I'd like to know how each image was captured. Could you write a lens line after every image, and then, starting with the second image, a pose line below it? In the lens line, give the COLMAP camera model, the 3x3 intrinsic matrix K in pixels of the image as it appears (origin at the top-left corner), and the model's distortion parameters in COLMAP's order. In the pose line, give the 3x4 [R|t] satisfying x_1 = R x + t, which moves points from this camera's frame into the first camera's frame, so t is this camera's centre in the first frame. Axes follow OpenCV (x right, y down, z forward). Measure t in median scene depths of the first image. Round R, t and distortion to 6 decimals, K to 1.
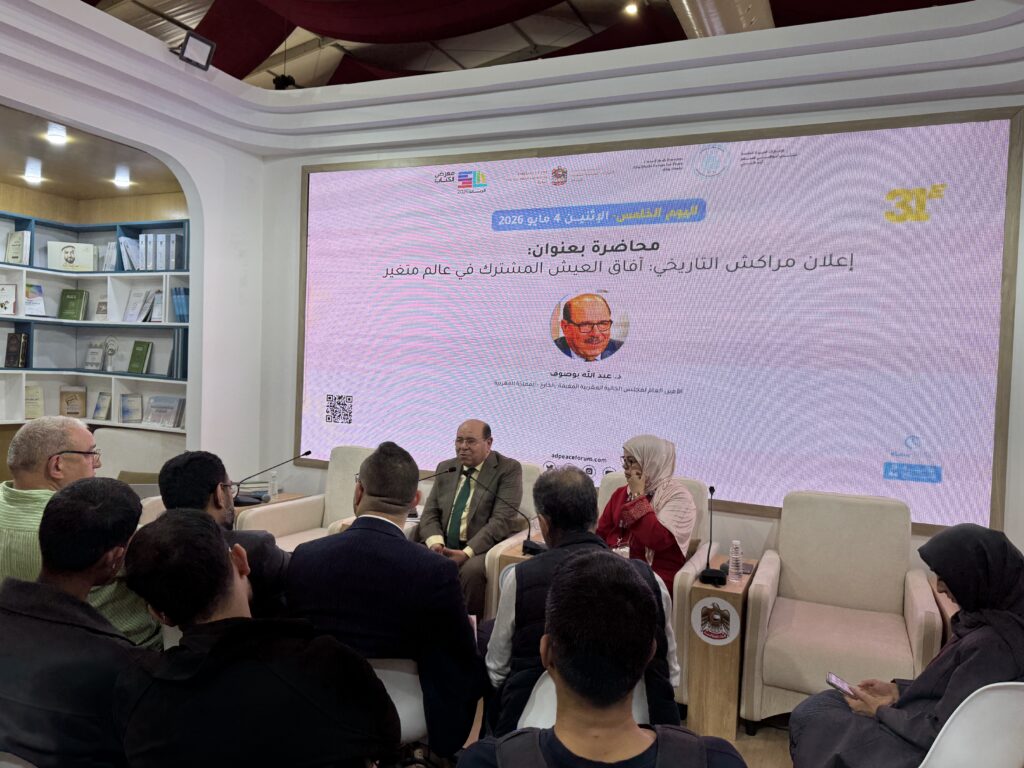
lens RADIAL K [[761.2, 0, 512.0], [0, 761.2, 384.0], [0, 0, 1]] dist [0.080058, -0.113391]
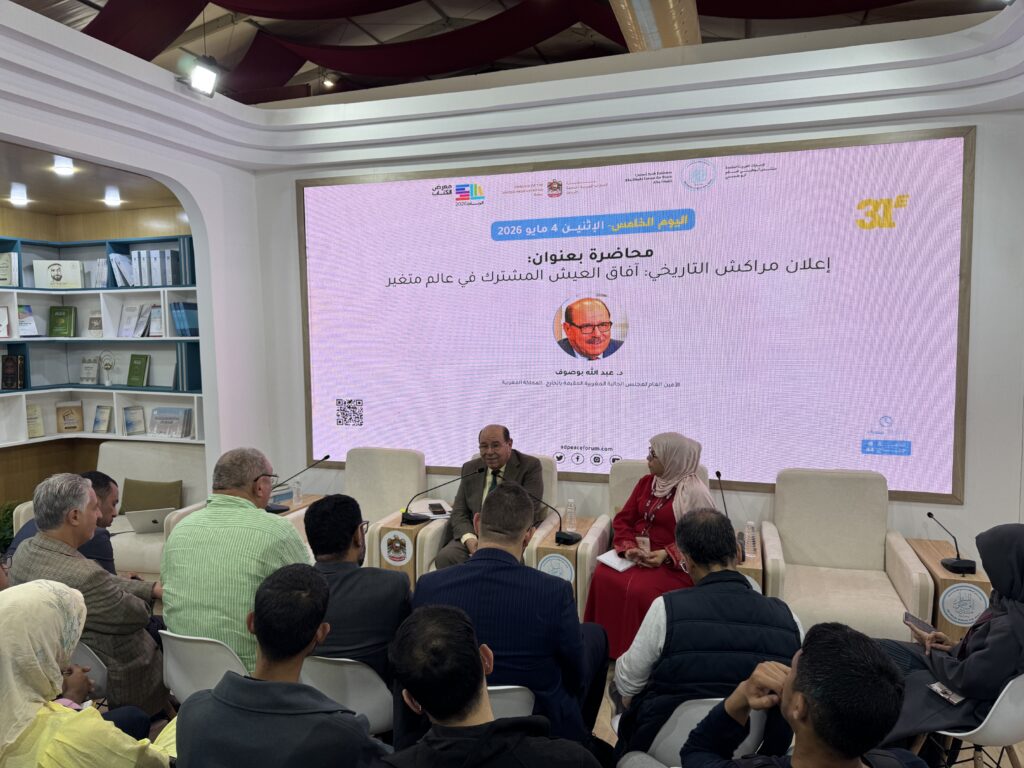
lens RADIAL K [[724.9, 0, 504.5], [0, 724.9, 379.5], [0, 0, 1]] dist [0.075603, -0.101611]
pose [[0.993099, -0.059773, 0.100908, -0.122996], [0.054185, 0.996889, 0.057242, -0.064317], [-0.104016, -0.051379, 0.993248, -0.022379]]
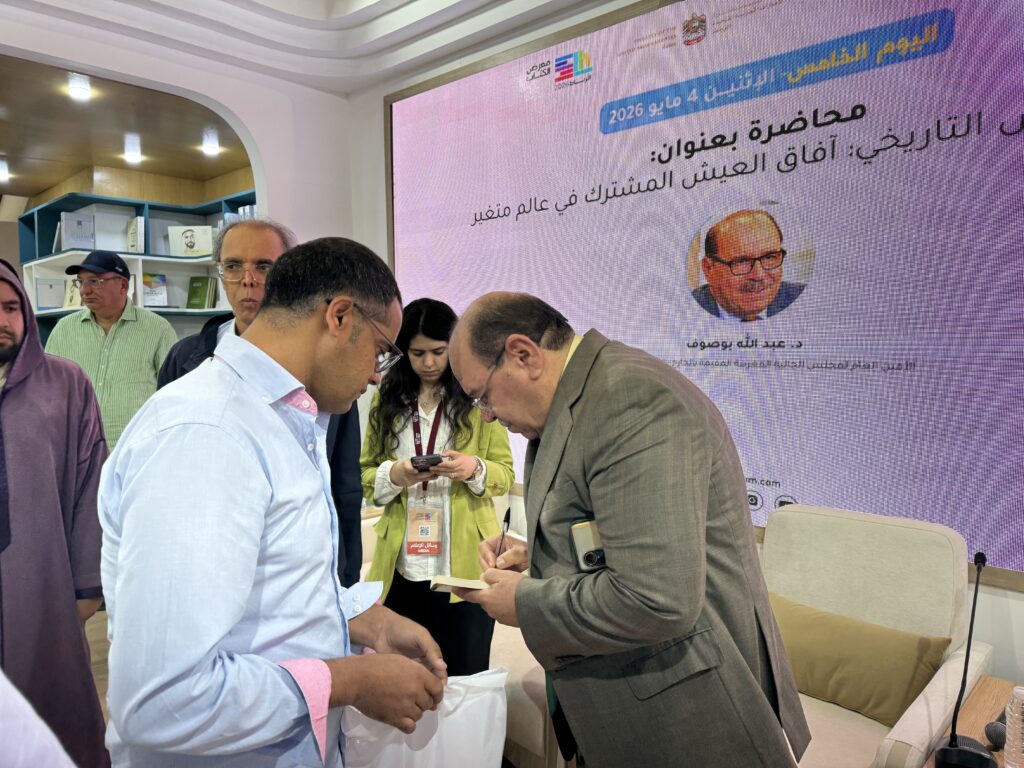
lens RADIAL K [[727.5, 0, 510.4], [0, 727.5, 388.4], [0, 0, 1]] dist [0.079989, -0.166583]
pose [[0.940338, -0.021593, -0.339555, 0.113581], [0.033231, 0.999041, 0.028497, 0.000921], [0.338615, -0.038080, 0.940154, 0.358014]]
